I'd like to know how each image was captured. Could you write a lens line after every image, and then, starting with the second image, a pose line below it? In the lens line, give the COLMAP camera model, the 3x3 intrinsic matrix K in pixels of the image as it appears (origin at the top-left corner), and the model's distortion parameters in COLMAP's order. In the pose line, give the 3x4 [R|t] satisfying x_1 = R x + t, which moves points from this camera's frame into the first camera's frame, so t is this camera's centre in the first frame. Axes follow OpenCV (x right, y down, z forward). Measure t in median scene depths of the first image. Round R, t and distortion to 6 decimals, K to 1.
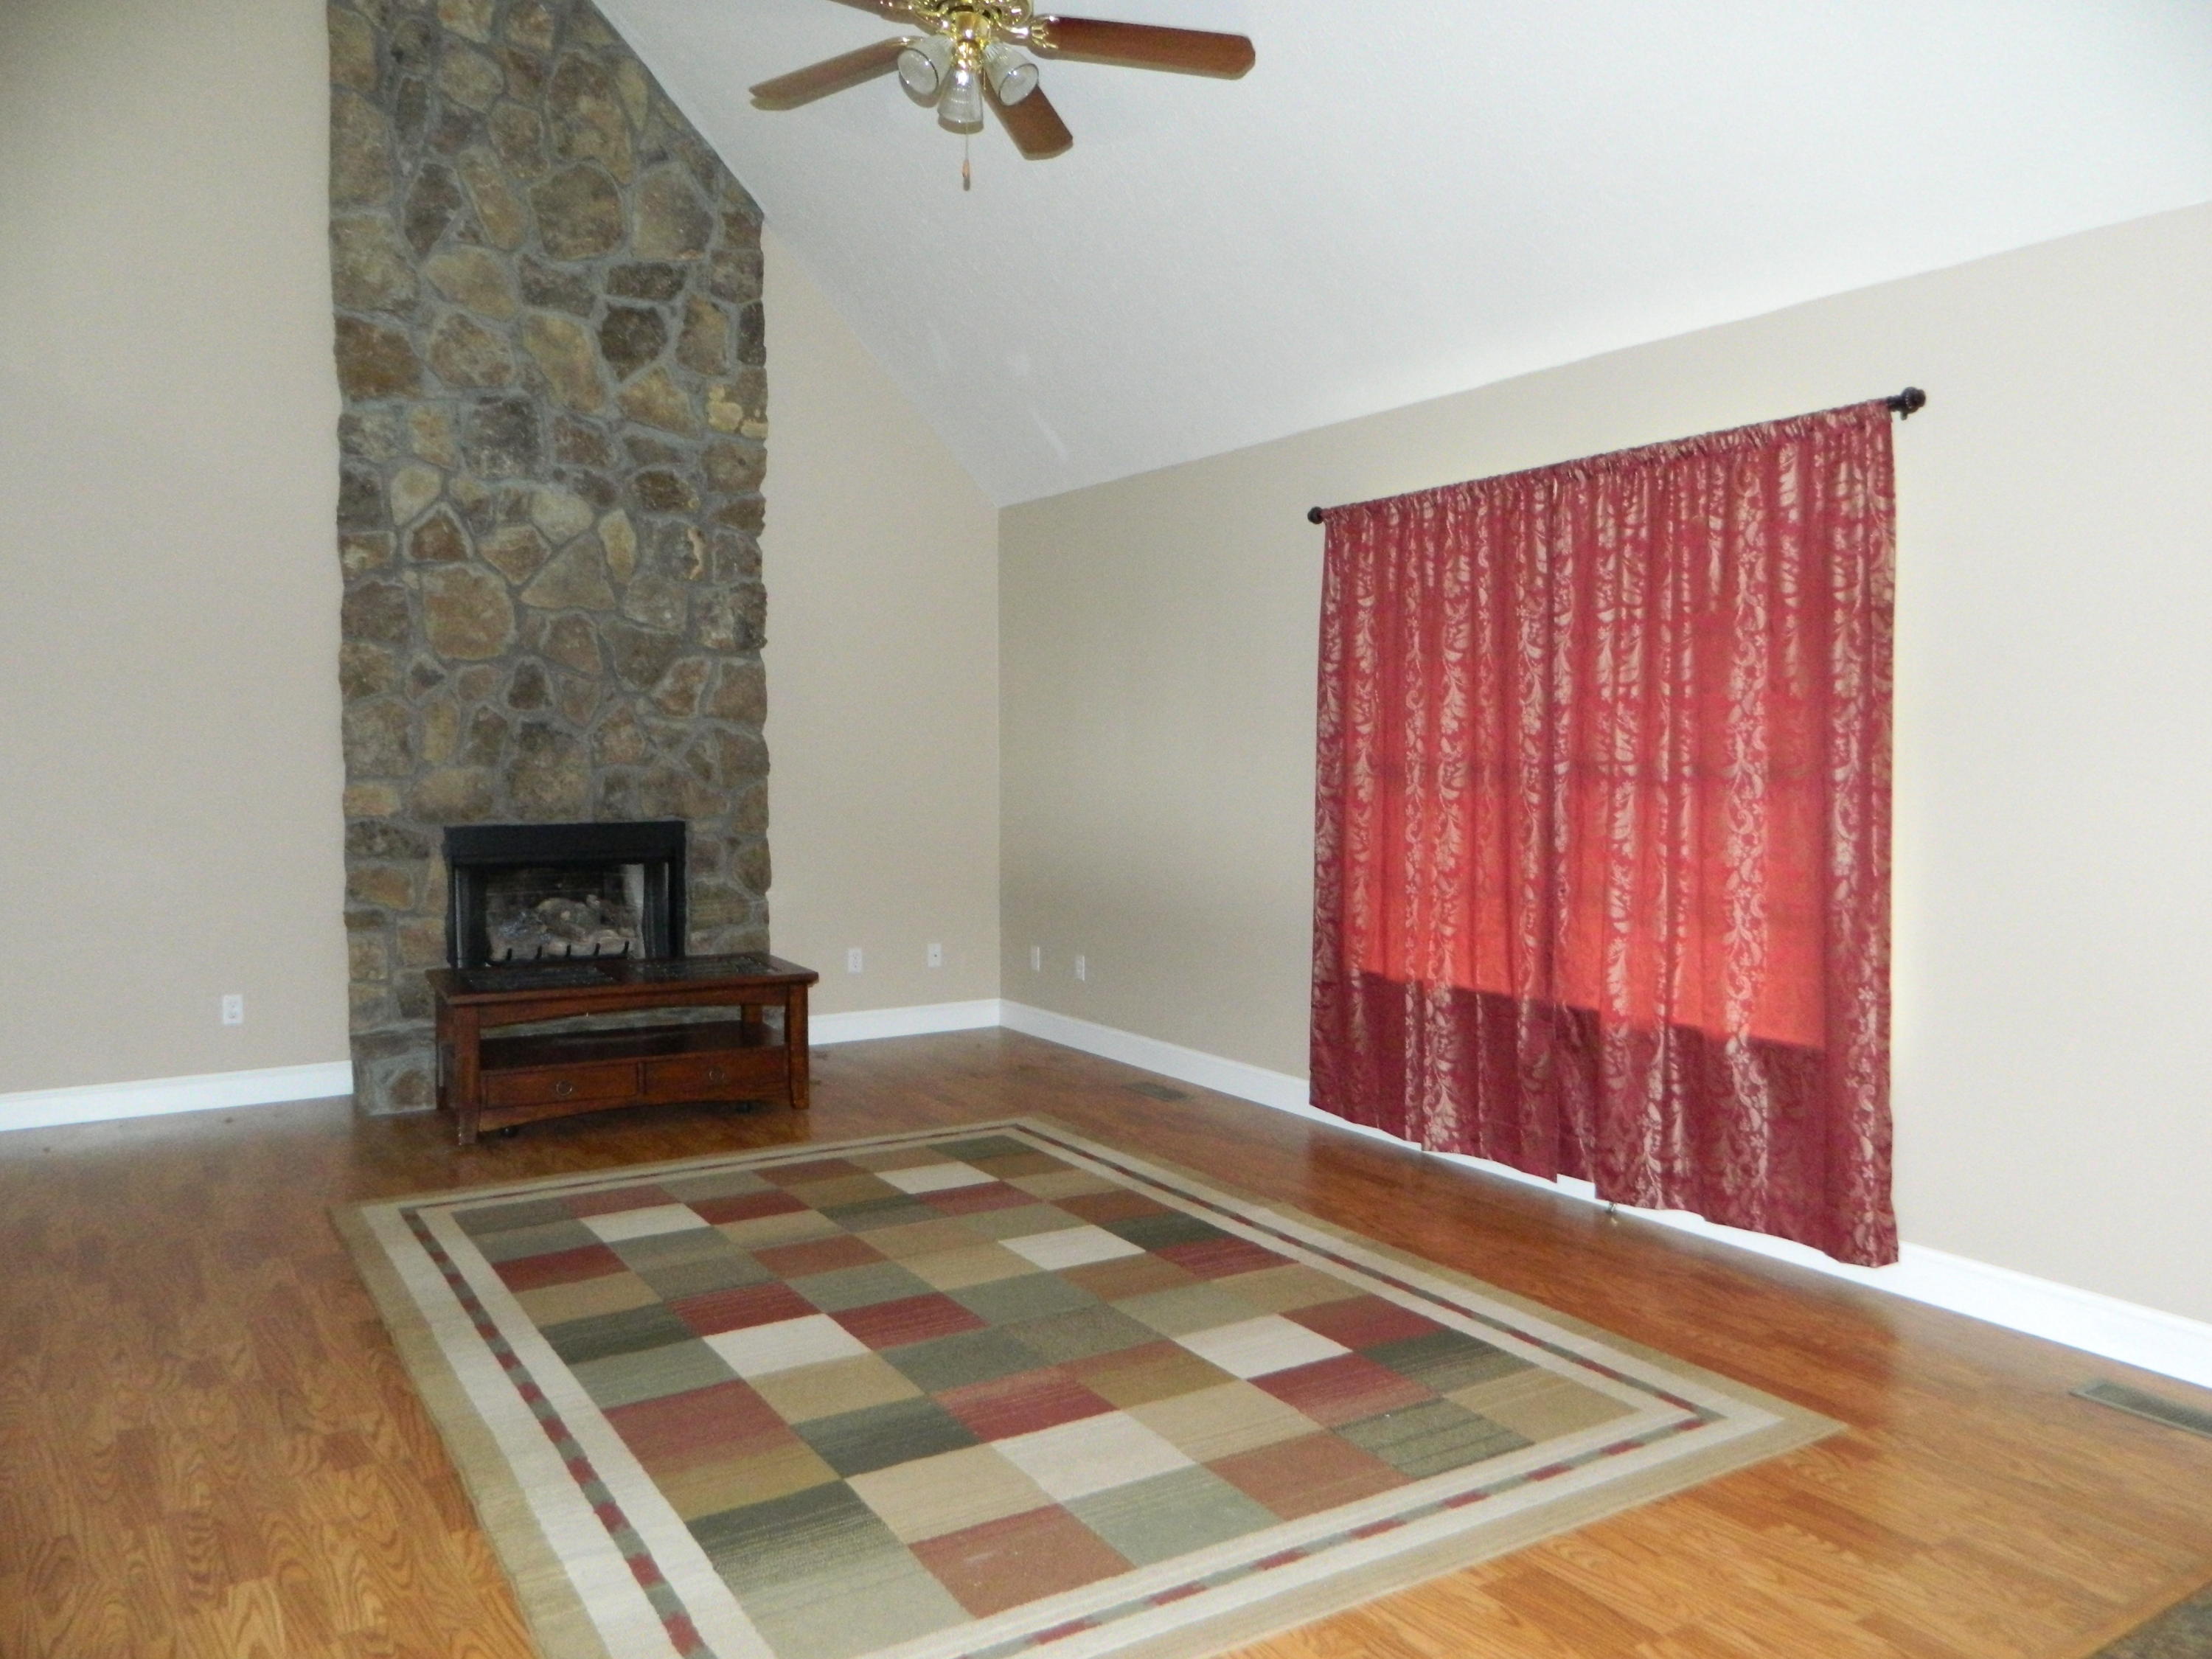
lens RADIAL K [[1568.6, 0, 1106.0], [0, 1568.6, 829.5], [0, 0, 1]] dist [0.008856, 0.007892]
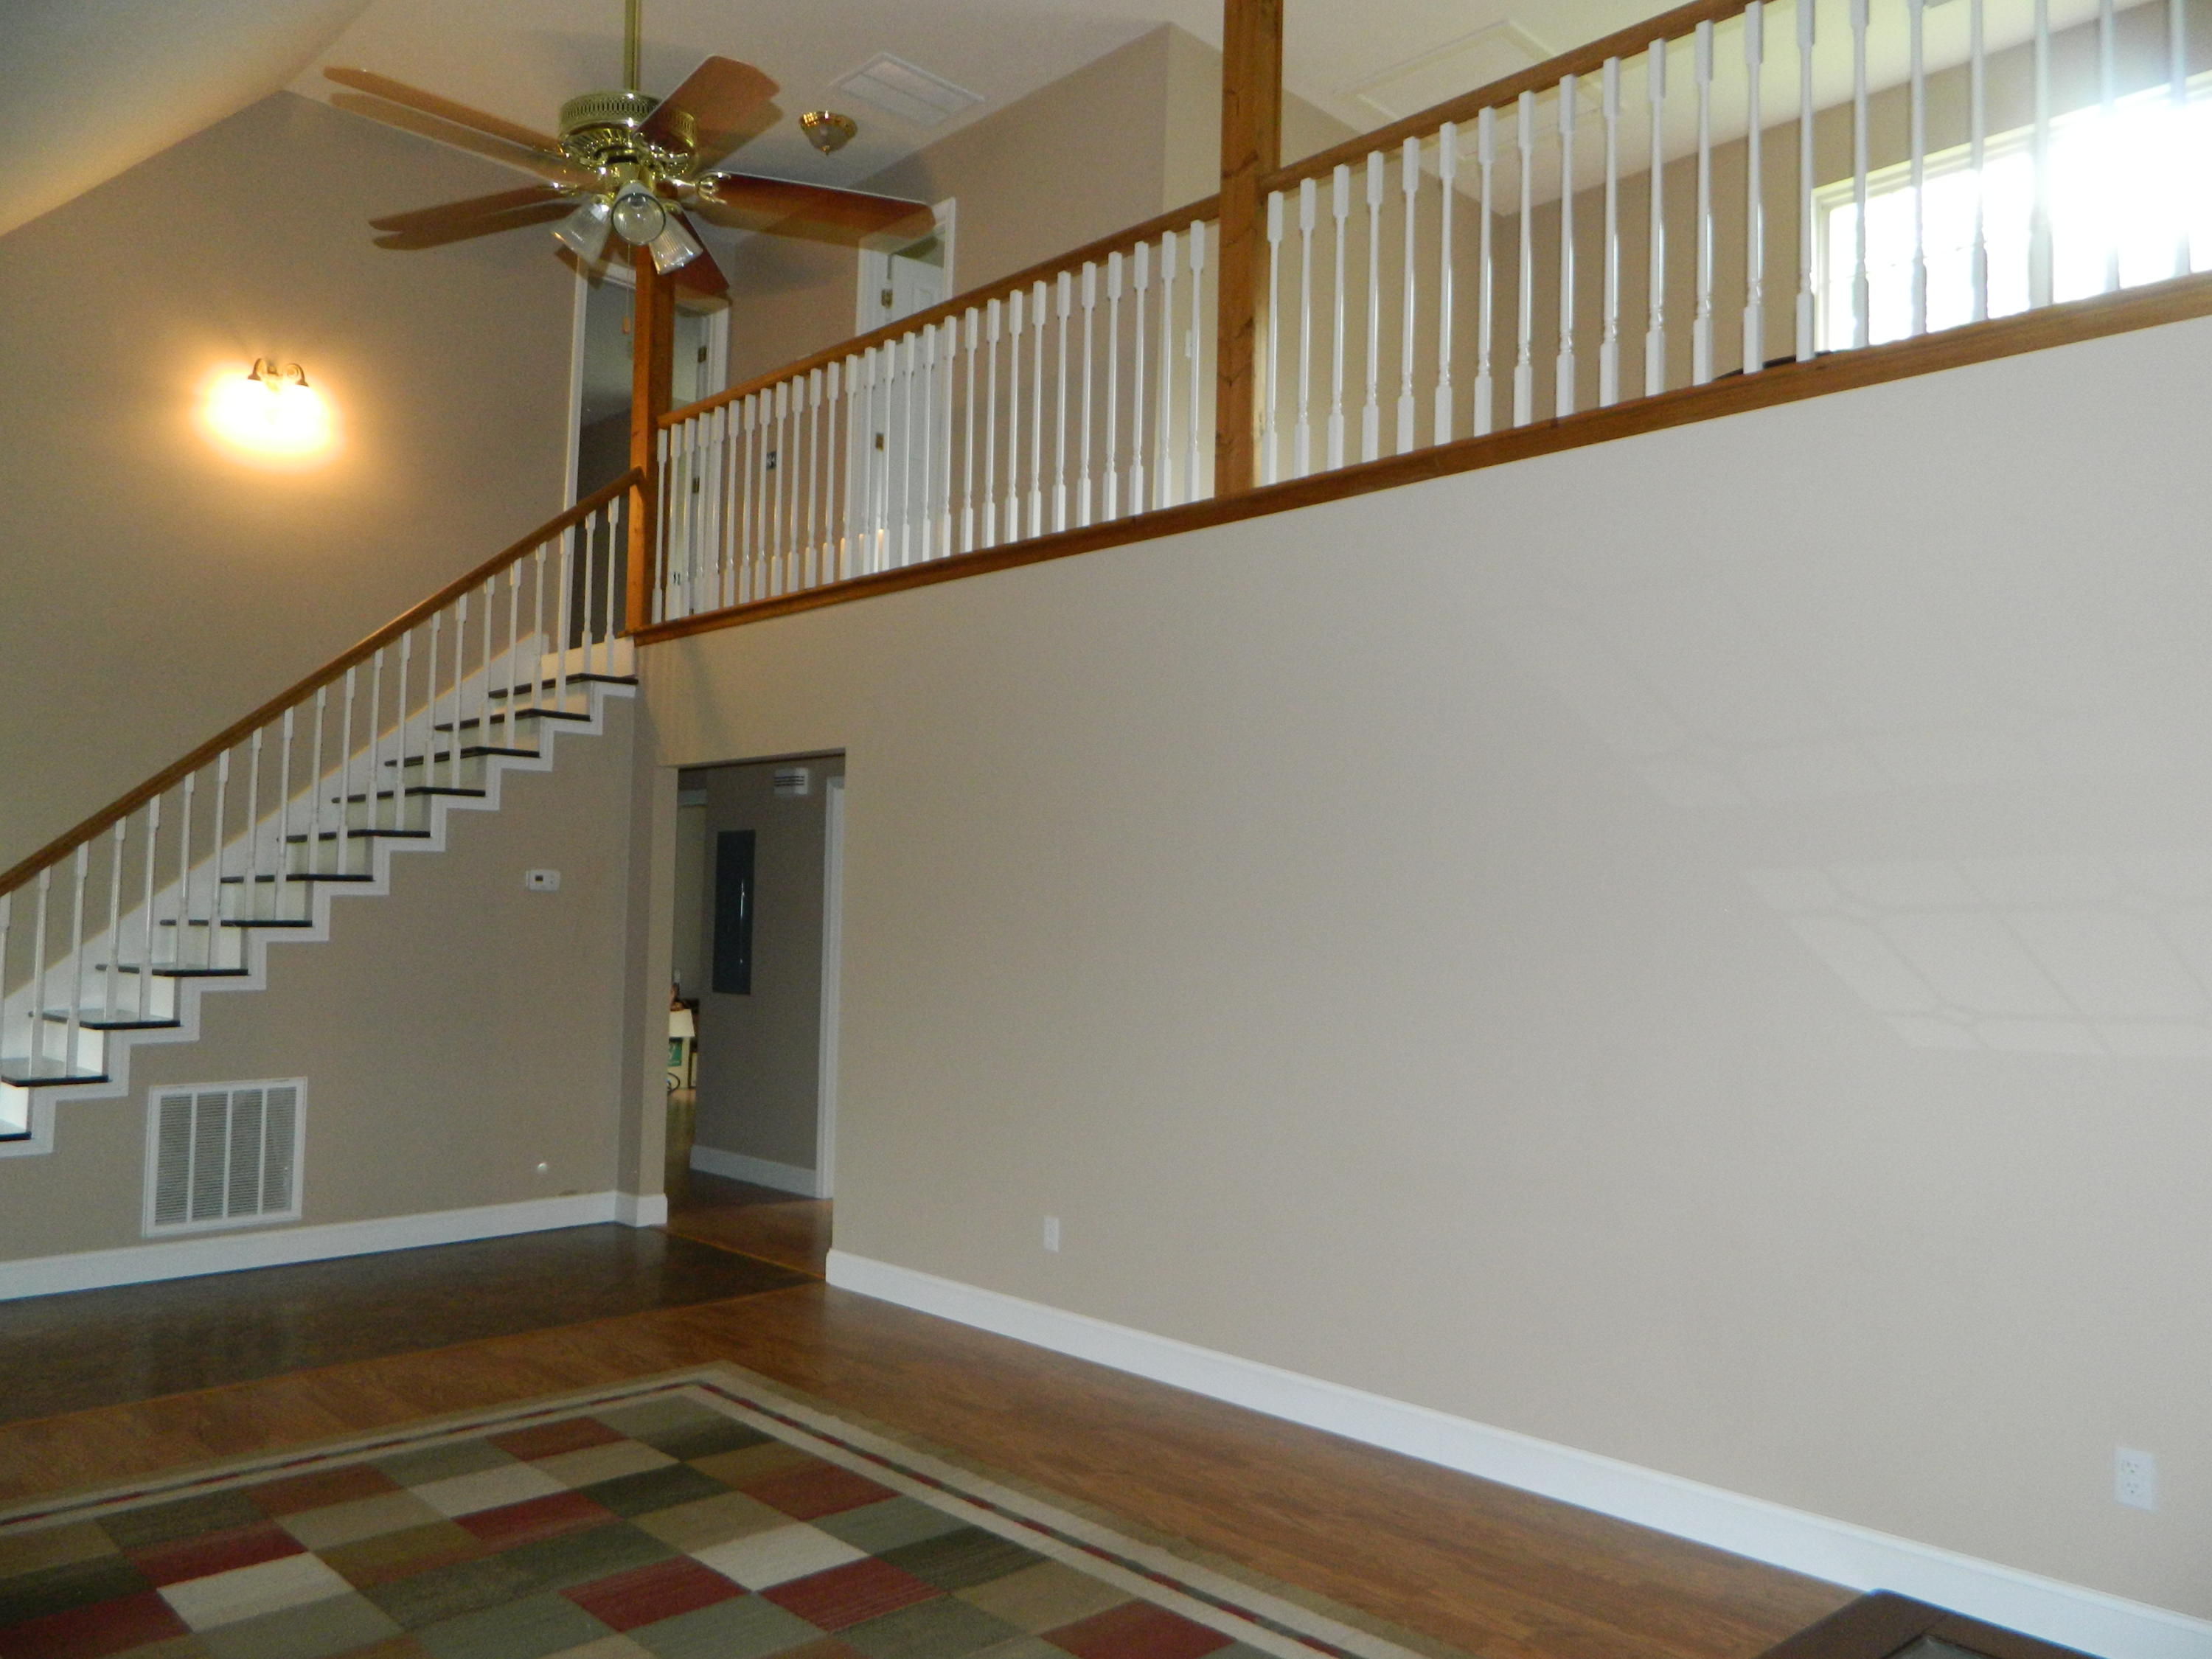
lens RADIAL K [[1668.2, 0, 1064.5], [0, 1668.2, 842.7], [0, 0, 1]] dist [0.002382, 0.002641]
pose [[-0.985067, -0.018132, -0.171216, -0.196272], [-0.020602, 0.999708, 0.012661, -0.132448], [0.170936, 0.015999, -0.985152, 2.061720]]
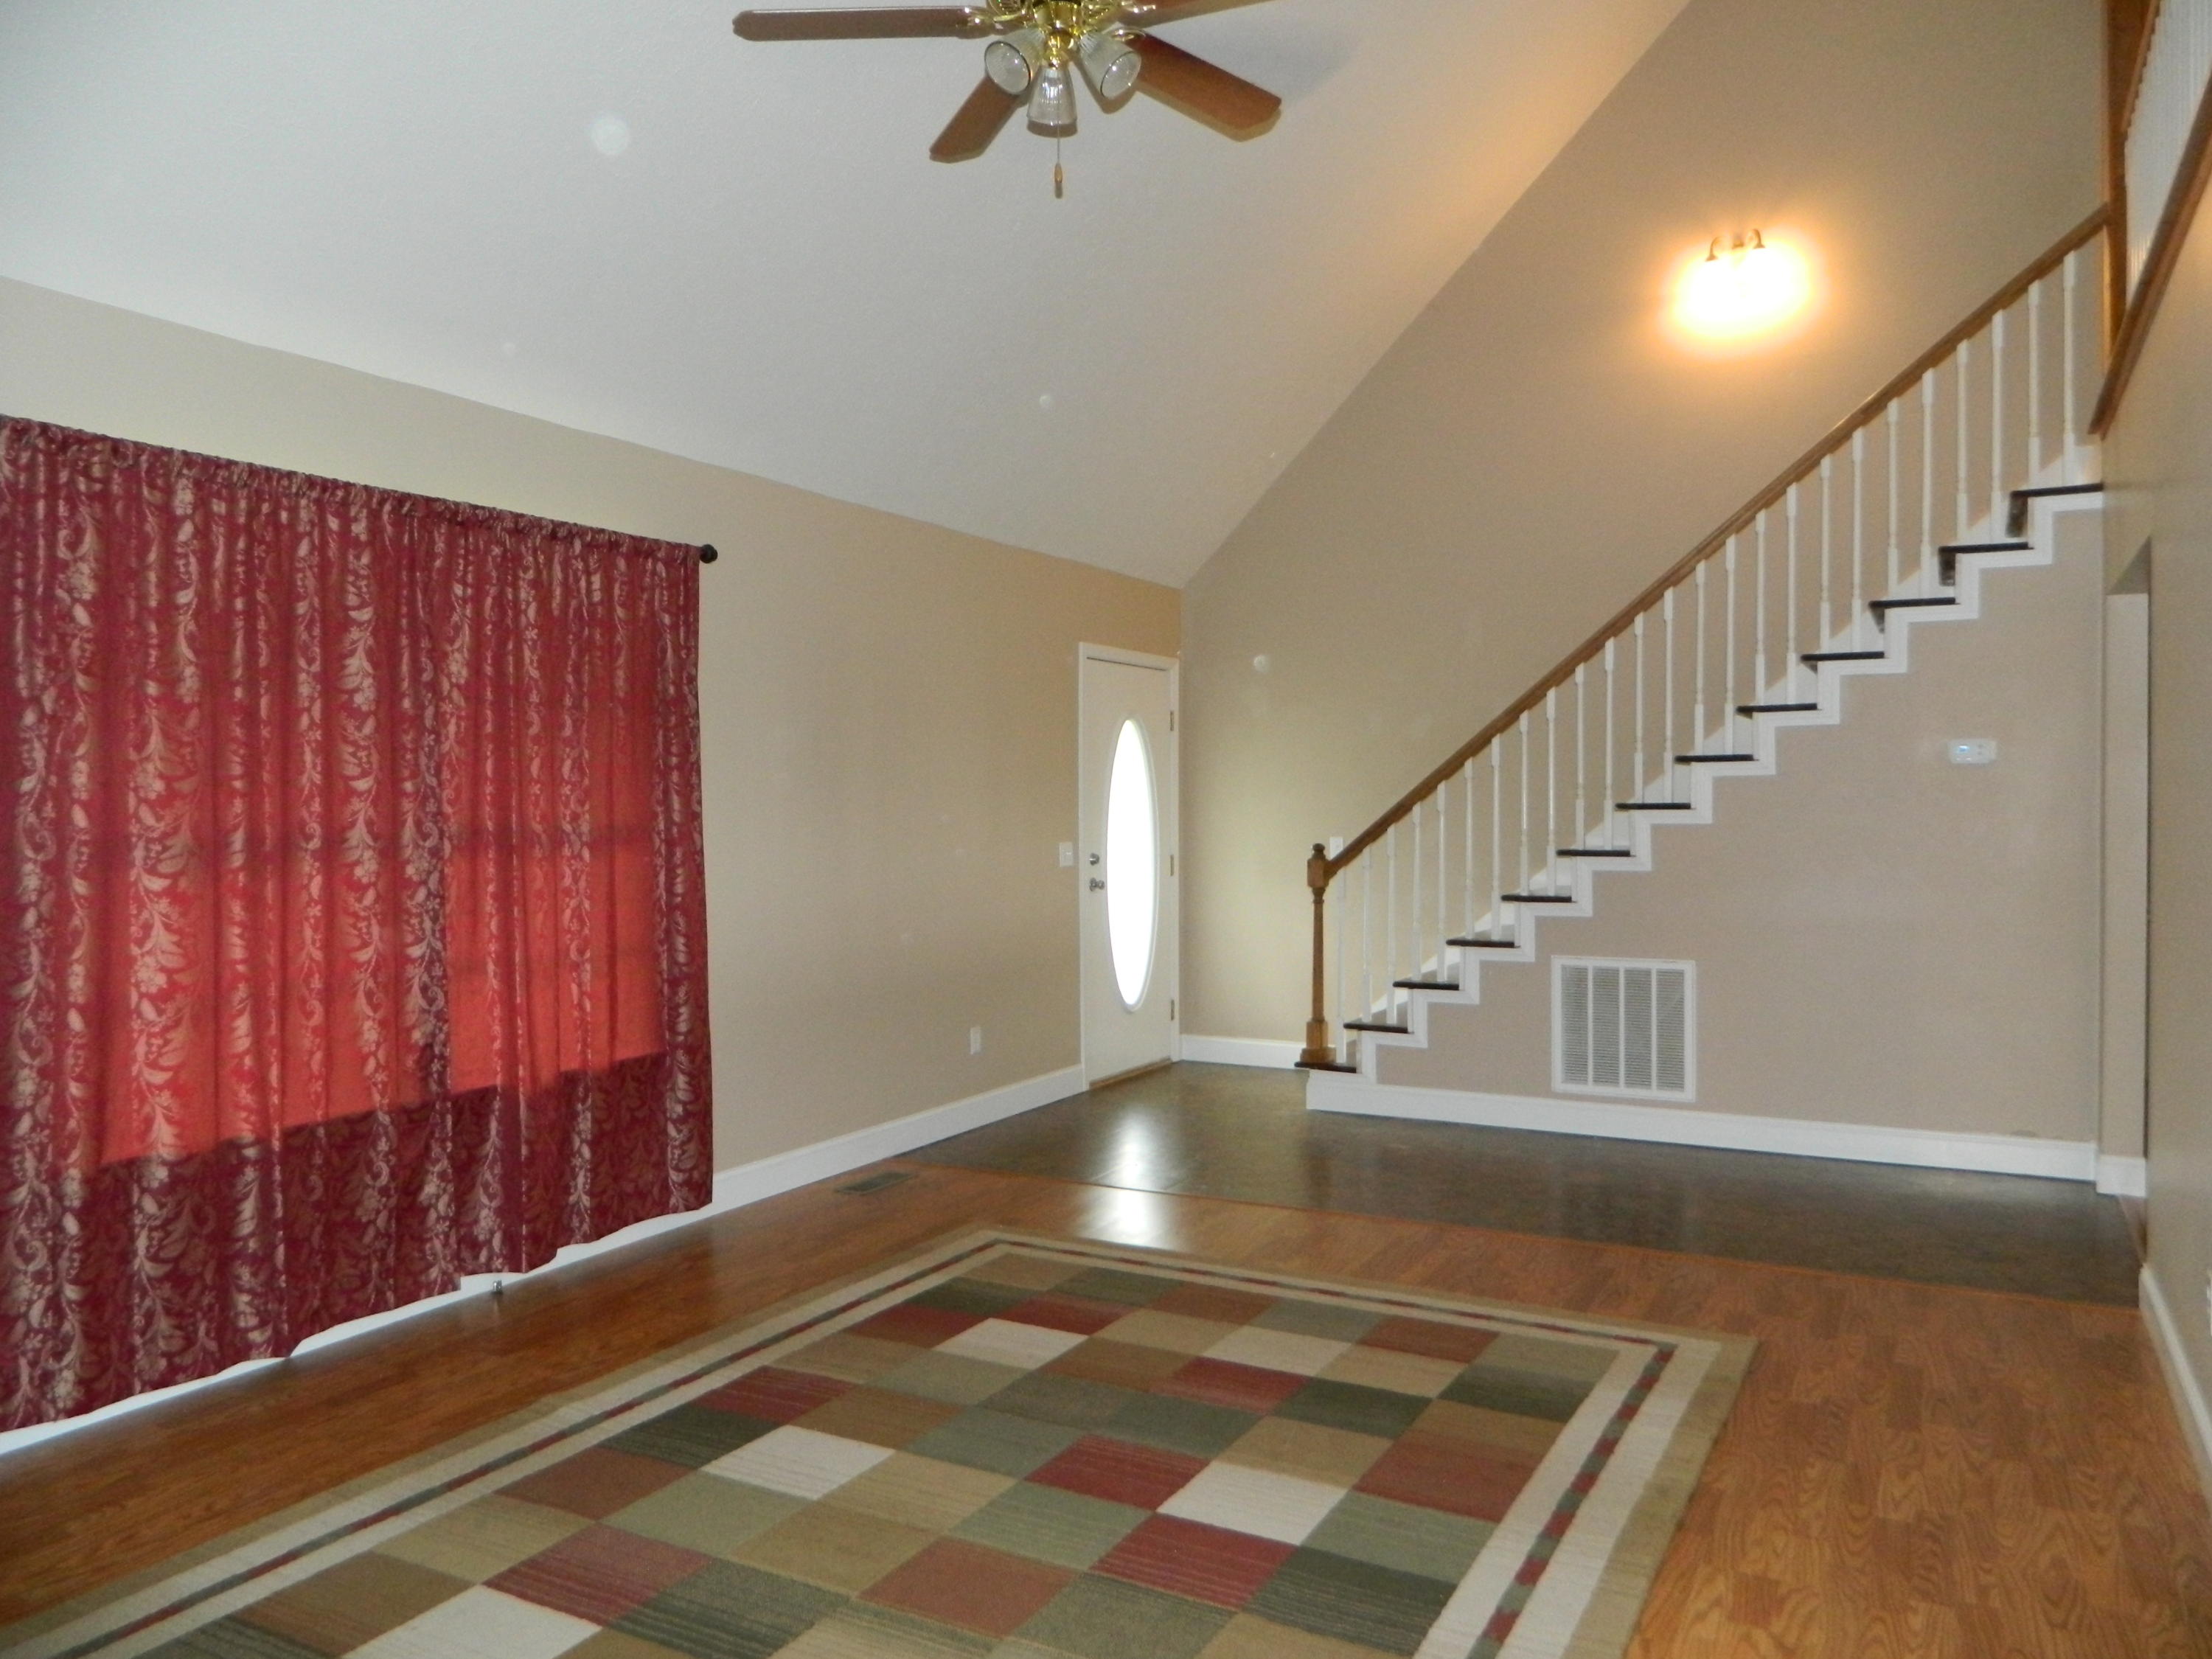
lens RADIAL K [[1601.7, 0, 1106.0], [0, 1601.7, 829.5], [0, 0, 1]] dist [-0.000240, 0.004531]
pose [[-0.481534, -0.012023, 0.876345, -0.936559], [0.050962, 0.997830, 0.041692, -0.079809], [-0.874945, 0.064736, -0.479876, 1.480550]]
